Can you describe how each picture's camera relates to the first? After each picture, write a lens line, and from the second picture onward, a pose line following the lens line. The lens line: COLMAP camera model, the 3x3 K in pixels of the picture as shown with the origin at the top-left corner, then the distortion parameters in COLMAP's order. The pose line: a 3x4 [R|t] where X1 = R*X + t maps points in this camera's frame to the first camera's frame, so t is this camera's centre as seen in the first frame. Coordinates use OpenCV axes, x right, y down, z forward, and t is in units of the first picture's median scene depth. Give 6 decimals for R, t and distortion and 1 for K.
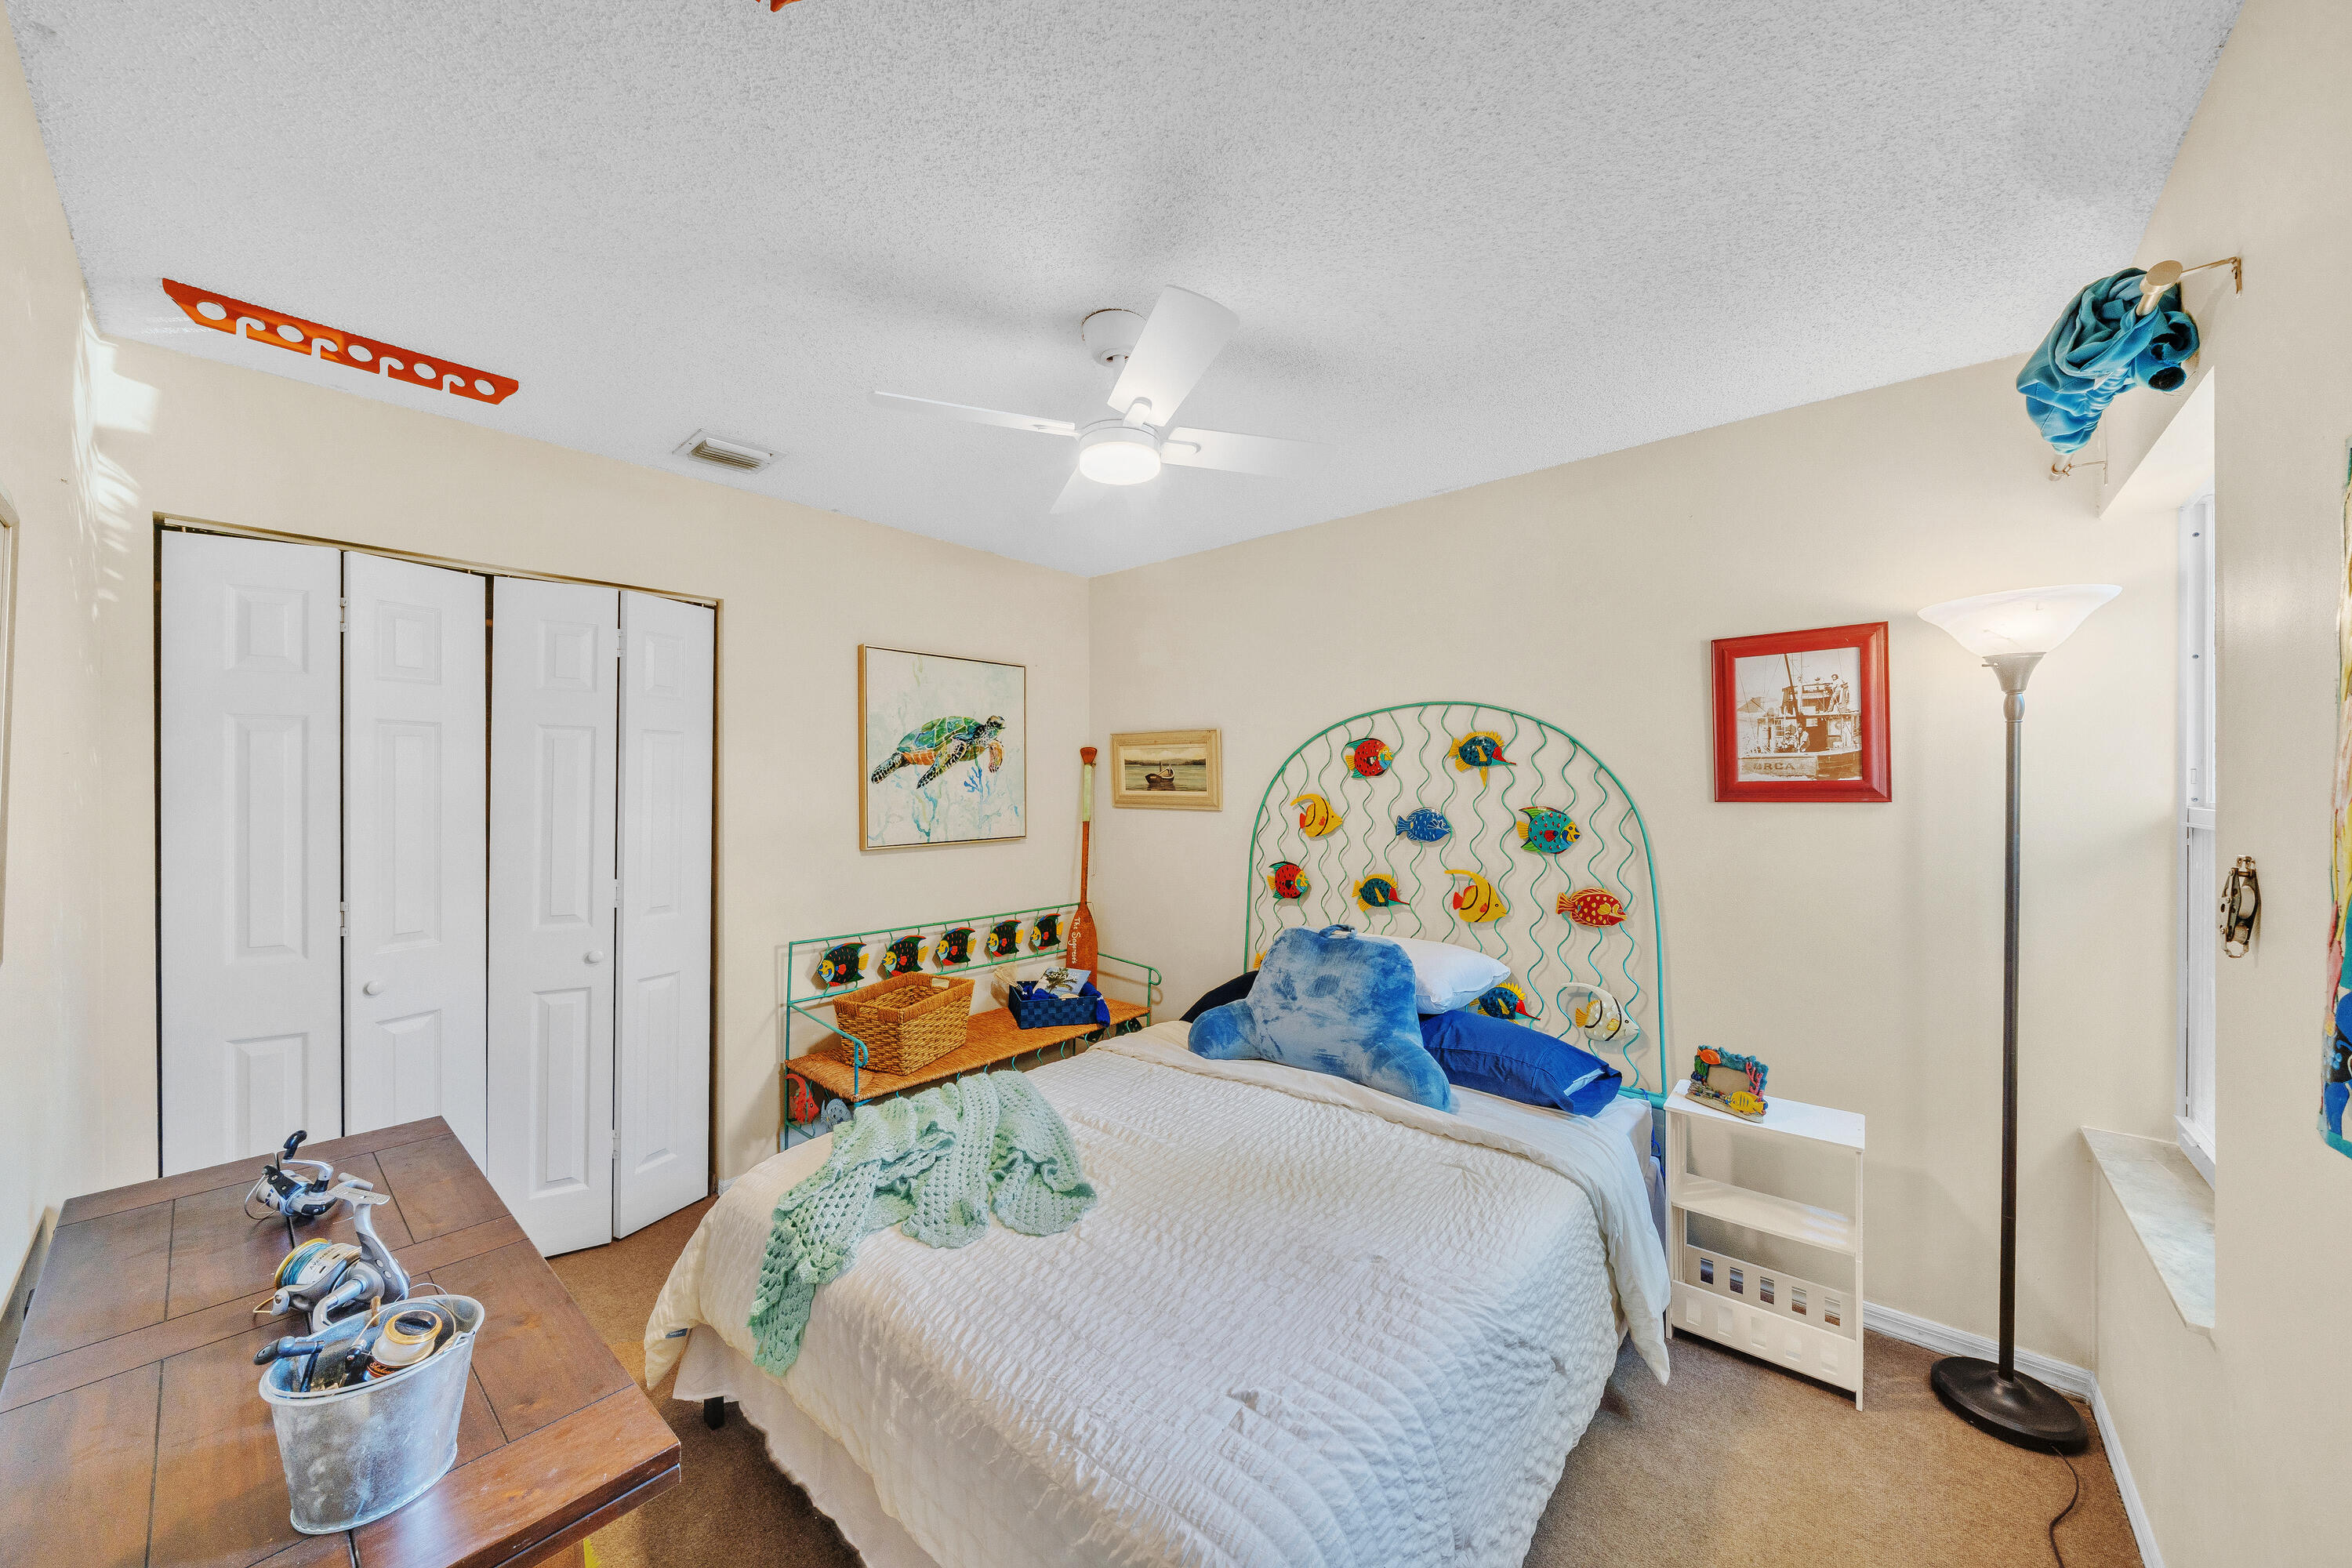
lens RADIAL K [[817.7, 0, 1134.5], [0, 817.7, 778.8], [0, 0, 1]] dist [0.000219, -0.000251]
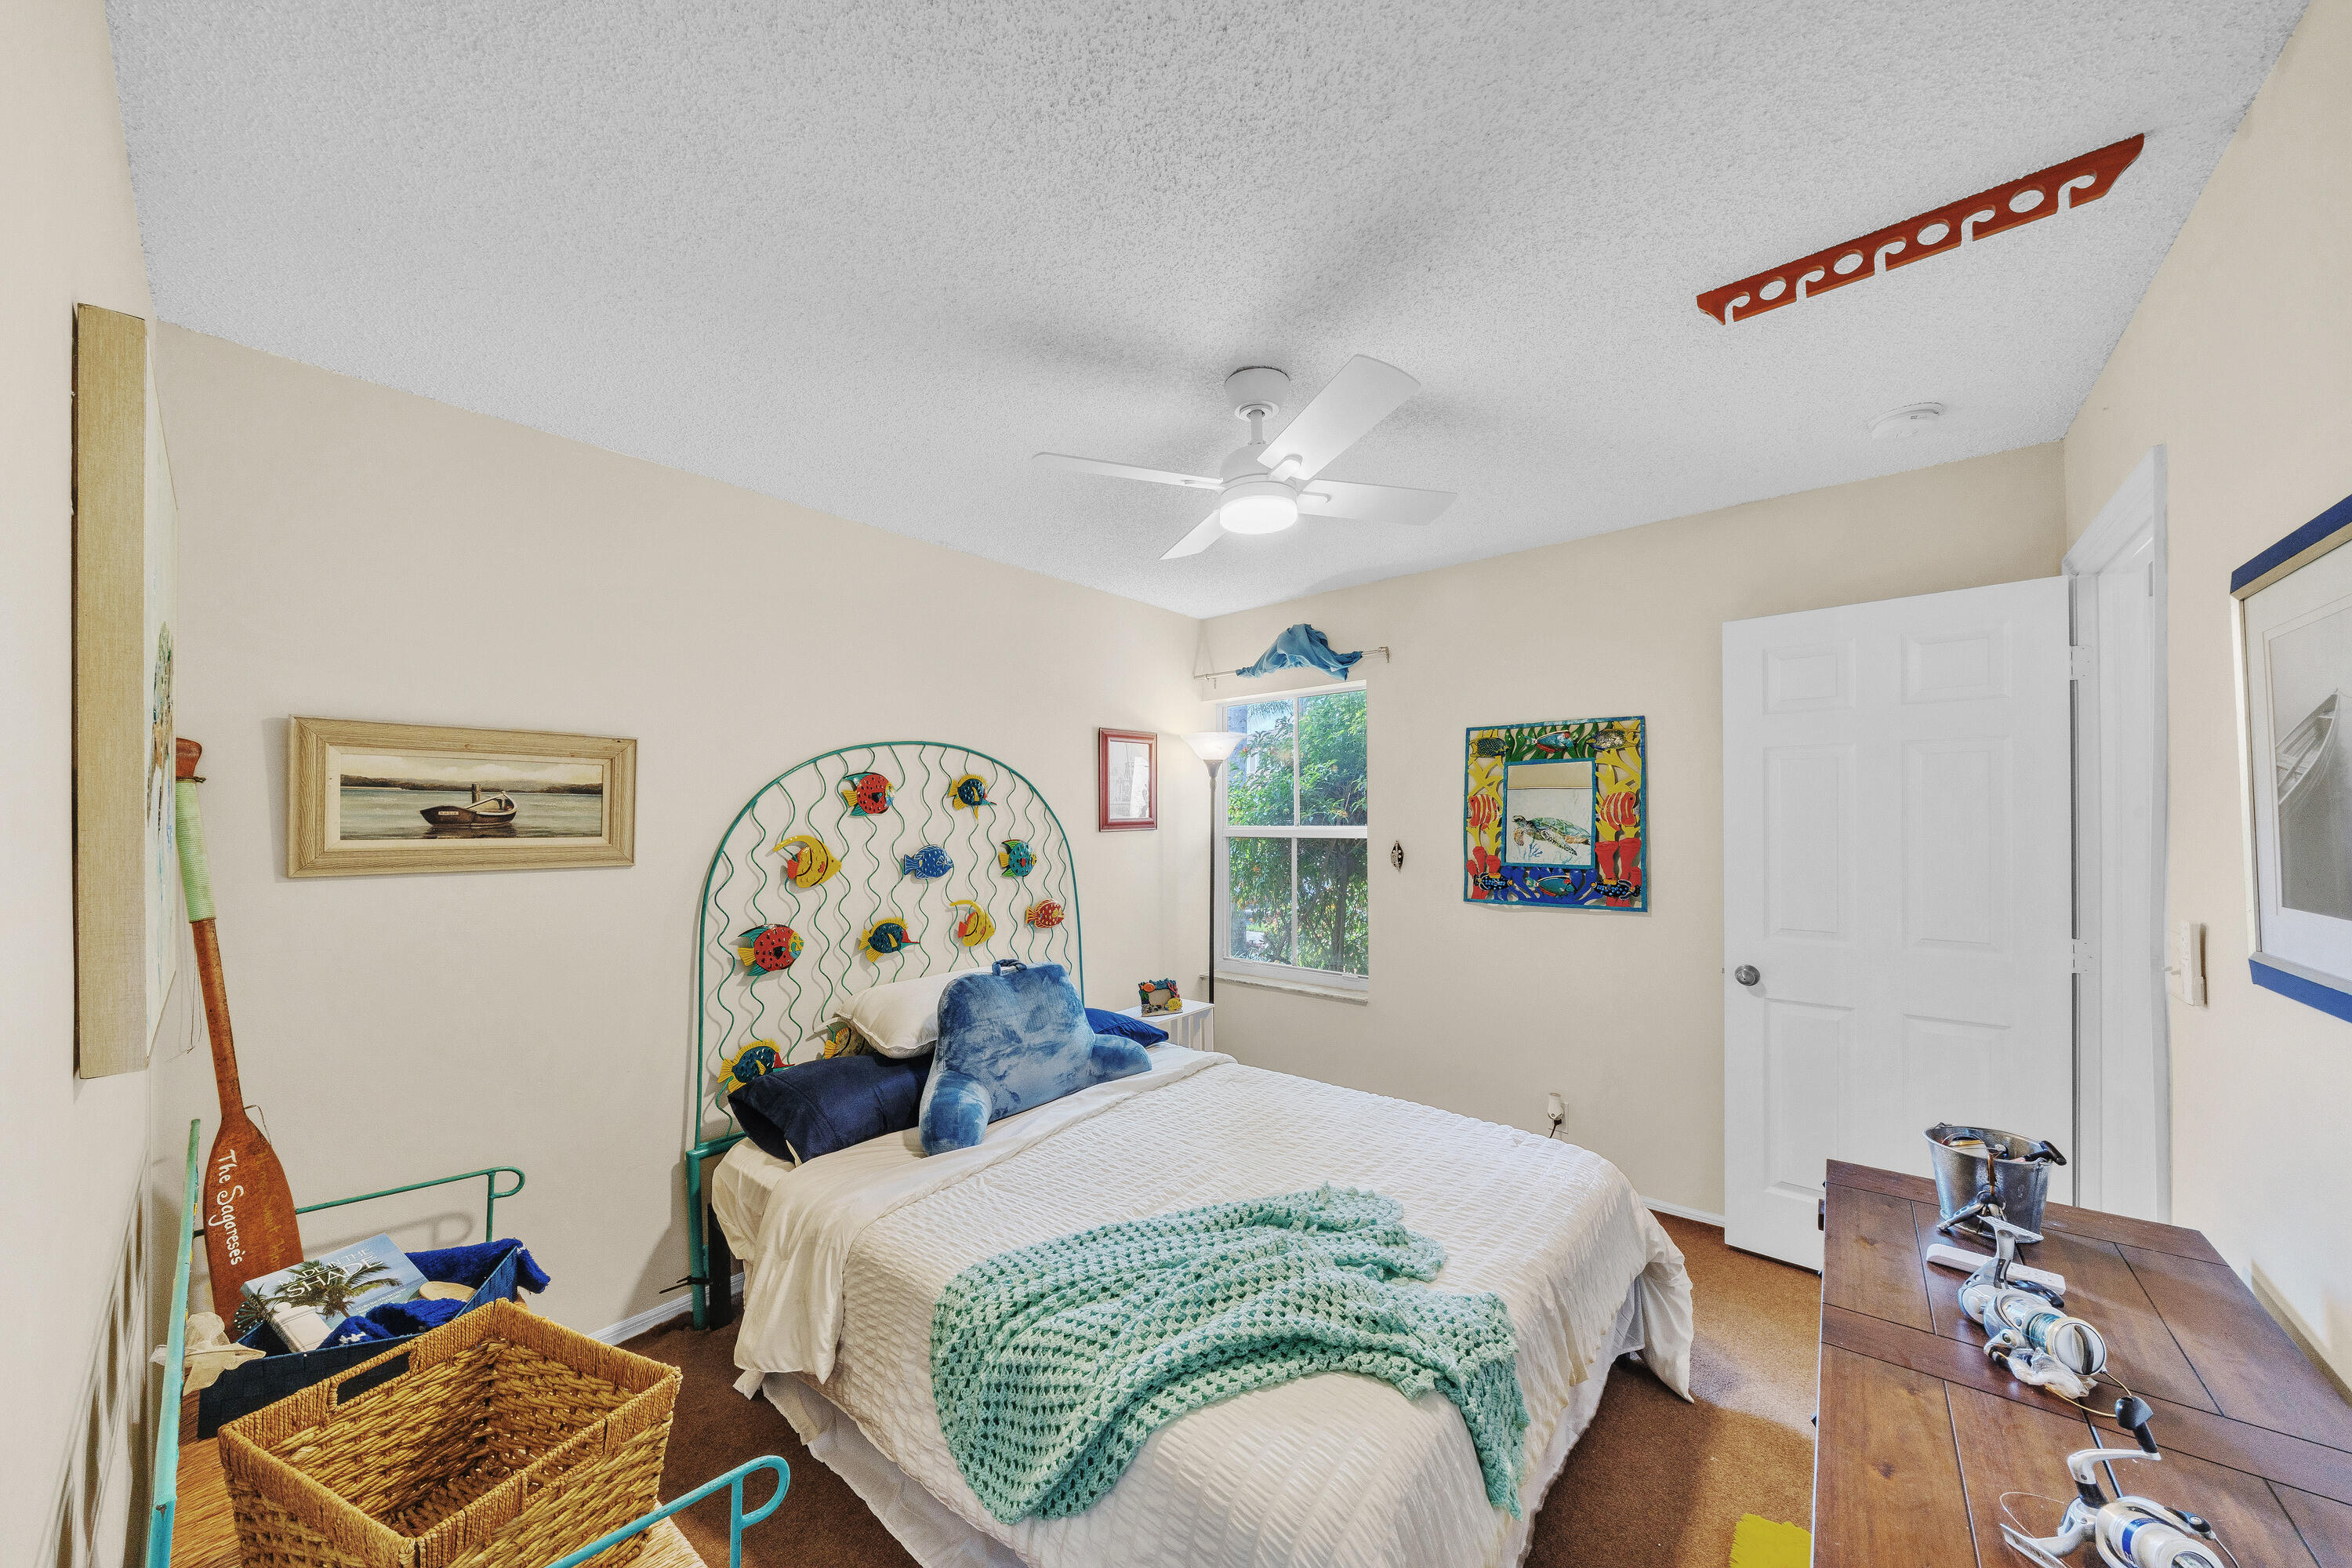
lens RADIAL K [[817.7, 0, 1176.6], [0, 817.7, 809.2], [0, 0, 1]] dist [0.000219, -0.000251]
pose [[-0.032418, 0.015014, 0.999362, -0.718825], [0.004800, 0.999878, -0.014866, 0.007801], [-0.999463, 0.004315, -0.032487, 0.771129]]
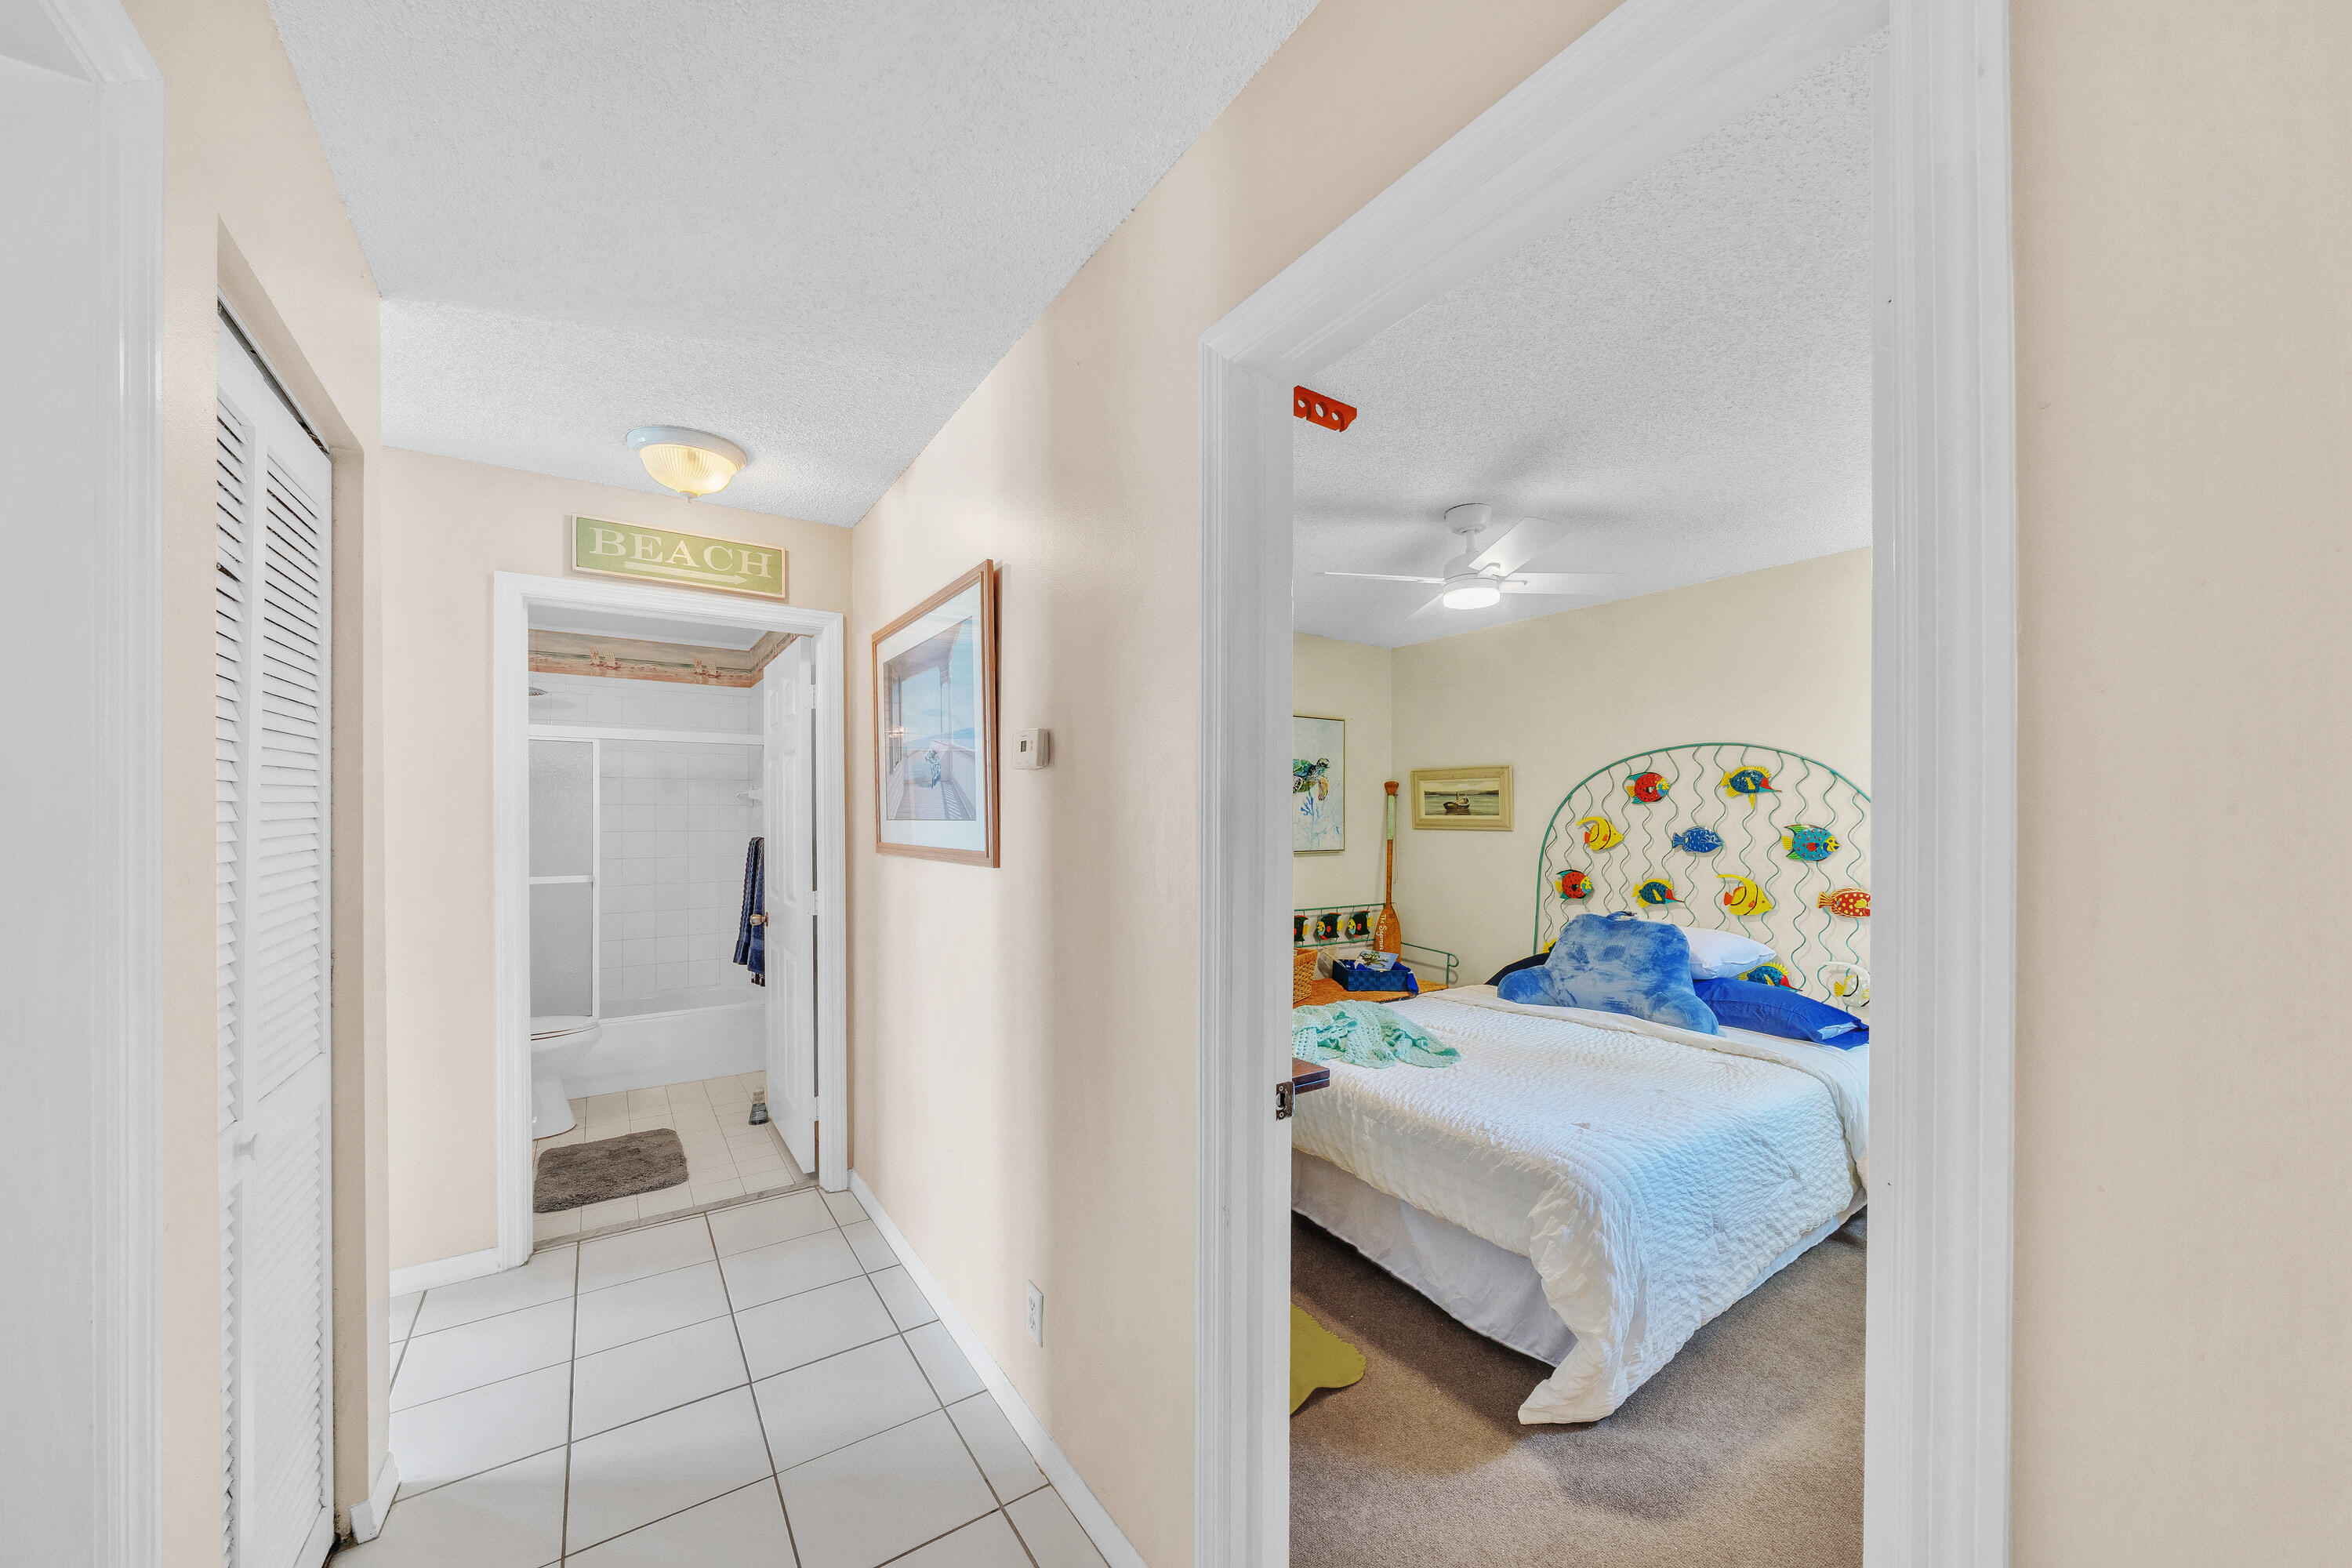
lens RADIAL K [[817.7, 0, 1106.9], [0, 817.7, 814.5], [0, 0, 1]] dist [0.000219, -0.000251]
pose [[0.958331, 0.005271, -0.285610, -0.175821], [-0.006220, 0.999978, -0.002416, 0.027398], [0.285591, 0.004092, 0.958343, -0.517002]]
